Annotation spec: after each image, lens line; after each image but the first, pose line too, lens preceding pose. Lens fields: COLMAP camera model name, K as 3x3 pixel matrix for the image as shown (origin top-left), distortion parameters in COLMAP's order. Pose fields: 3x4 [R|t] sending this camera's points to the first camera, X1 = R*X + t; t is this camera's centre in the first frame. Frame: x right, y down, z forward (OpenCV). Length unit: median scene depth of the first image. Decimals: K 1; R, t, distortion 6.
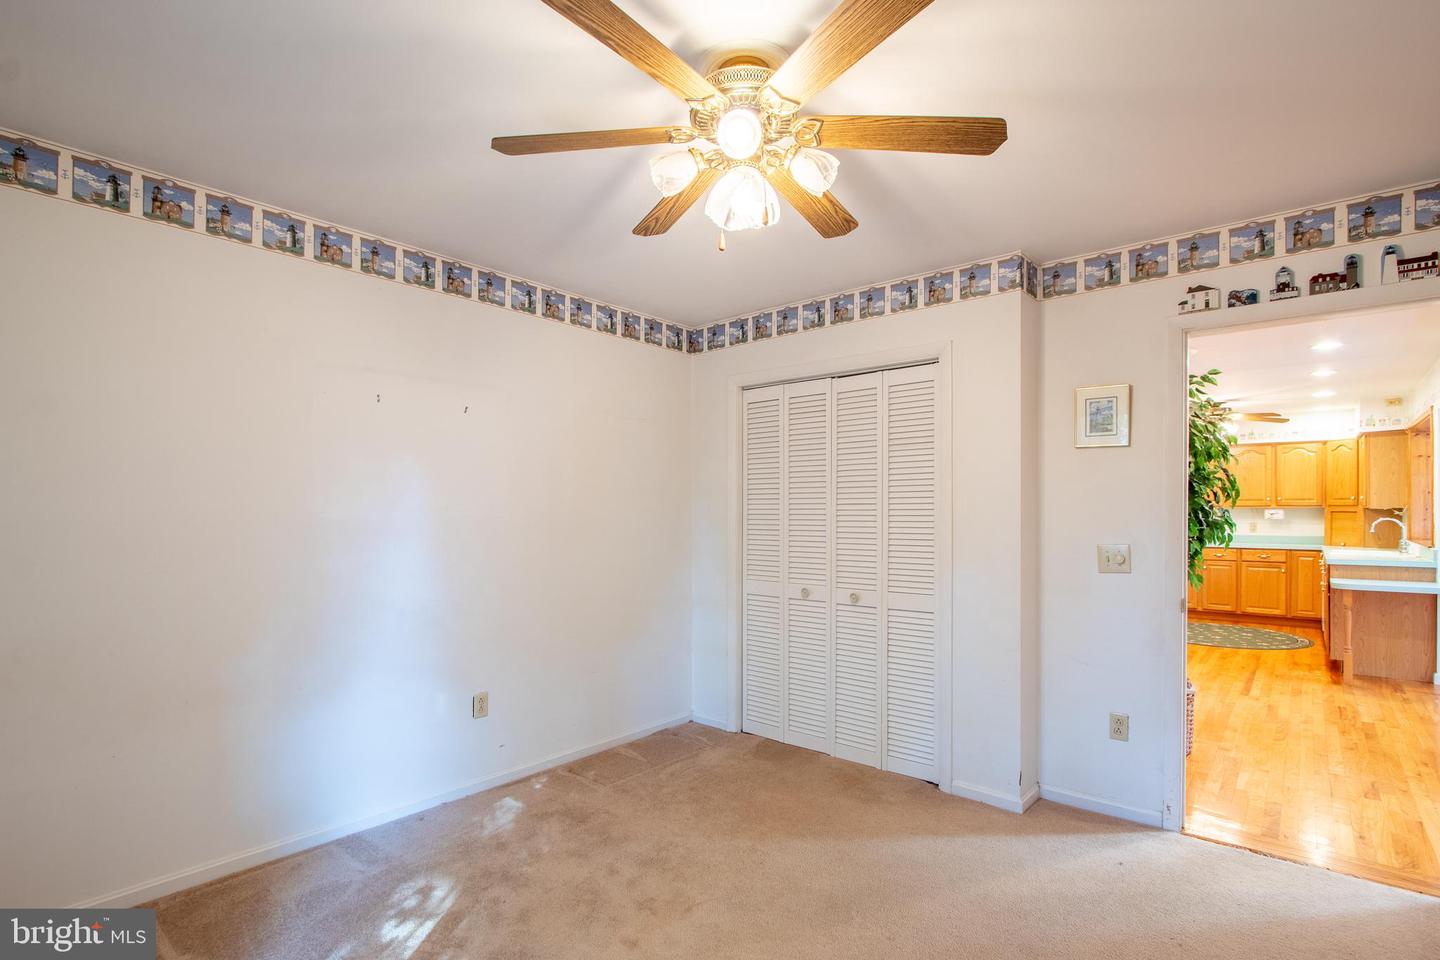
lens RADIAL K [[695.4, 0, 723.2], [0, 695.4, 513.1], [0, 0, 1]] dist [-0.002663, -0.000240]
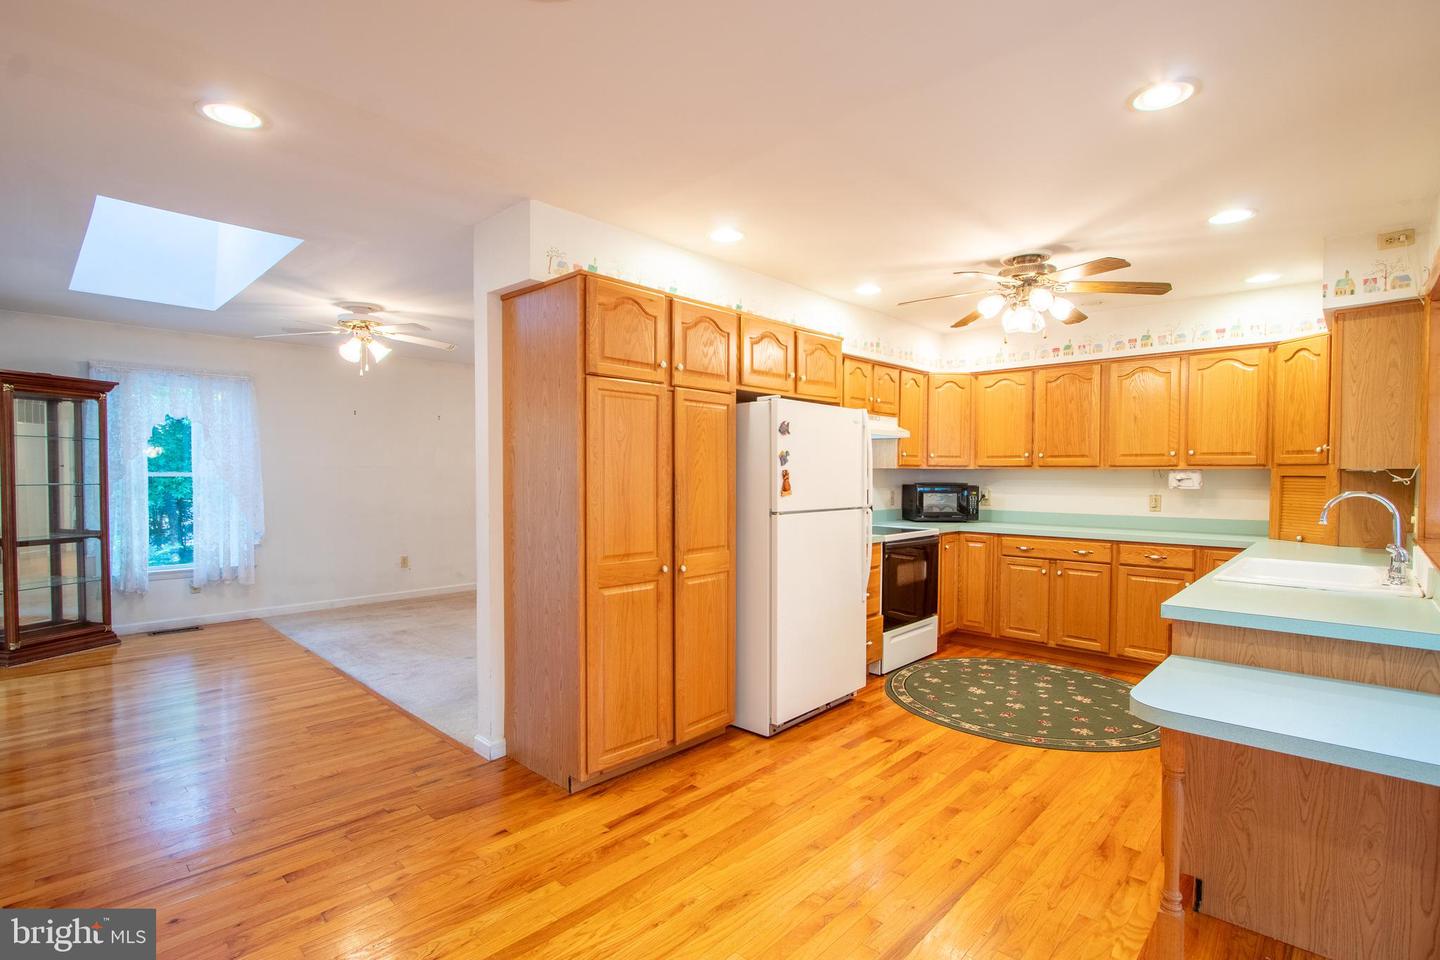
lens RADIAL K [[682.2, 0, 713.1], [0, 682.2, 496.7], [0, 0, 1]] dist [-0.012905, 0.000435]
pose [[0.997998, 0.004474, -0.063089, 0.487307], [-0.002522, 0.999517, 0.030980, -0.001464], [0.063197, -0.030759, 0.997527, 0.467193]]
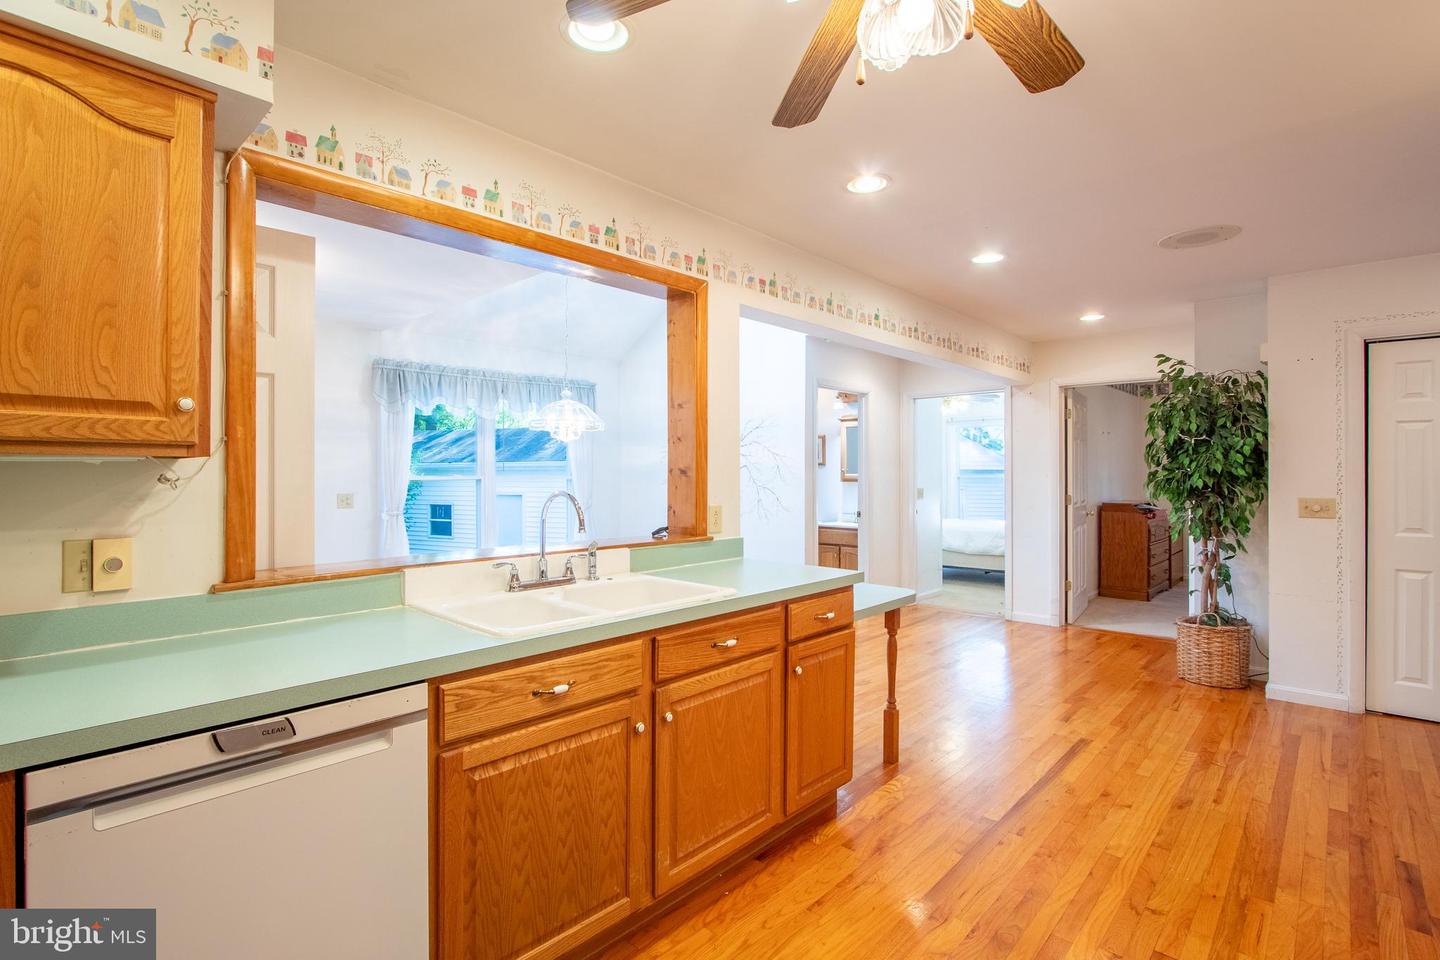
lens RADIAL K [[682.2, 0, 713.1], [0, 682.2, 496.7], [0, 0, 1]] dist [-0.012905, 0.000435]
pose [[-0.998489, -0.000069, 0.054949, 0.709236], [0.001709, 0.999477, 0.032305, -0.002546], [-0.054922, 0.032350, -0.997966, 1.103681]]
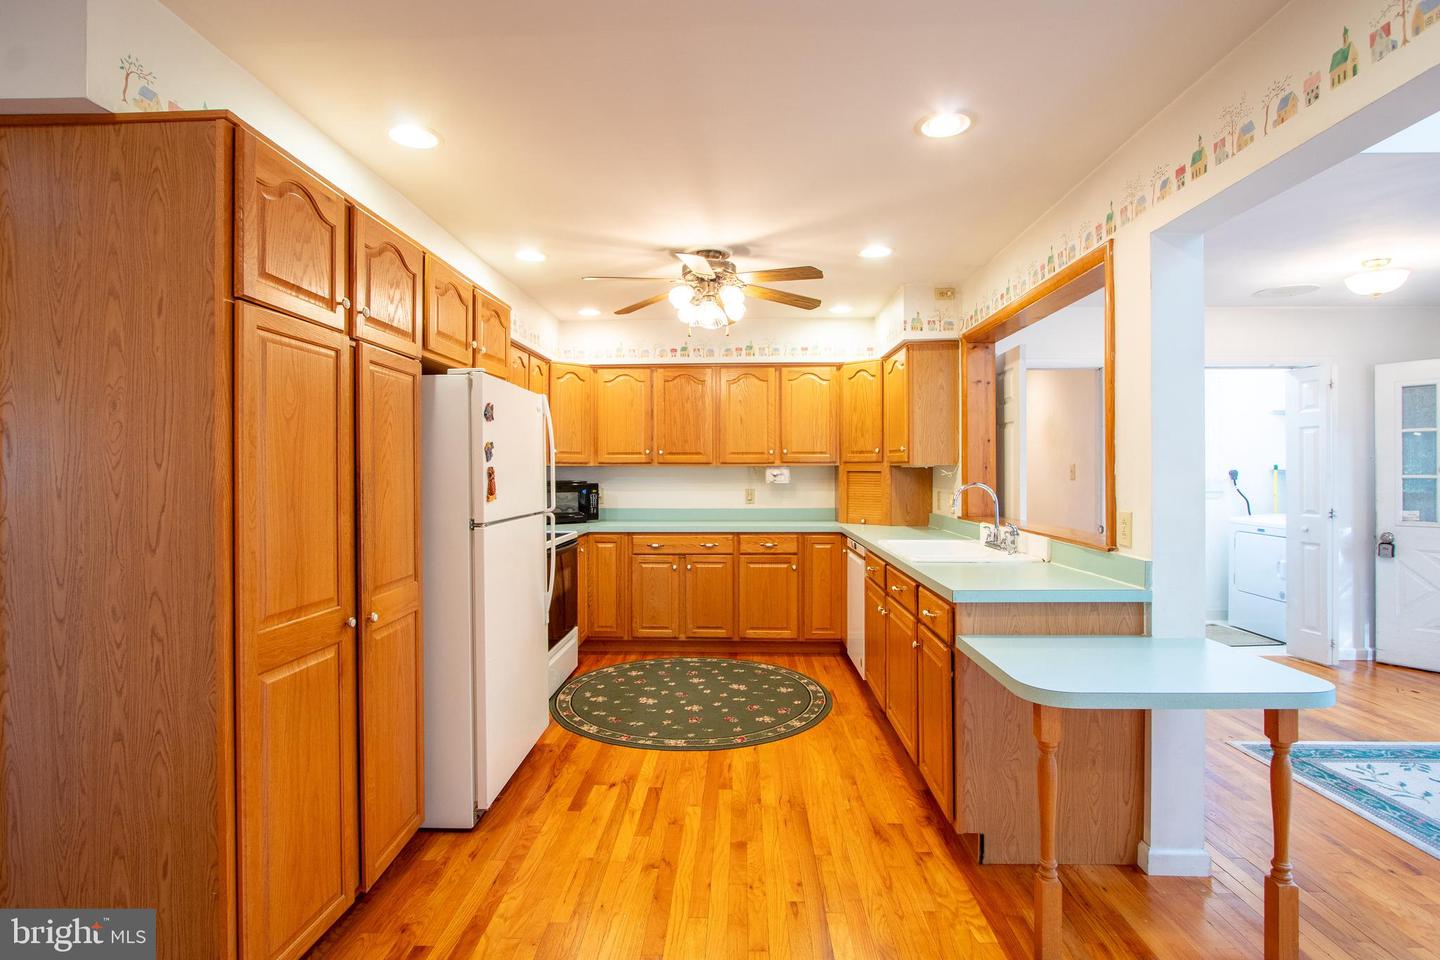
lens RADIAL K [[695.6, 0, 717.3], [0, 695.6, 474.9], [0, 0, 1]] dist [-0.011714, 0.000109]
pose [[0.788610, -0.006225, 0.614862, 0.384861], [0.004997, 0.999981, 0.003715, -0.002130], [-0.614873, 0.000143, 0.788626, 0.572728]]
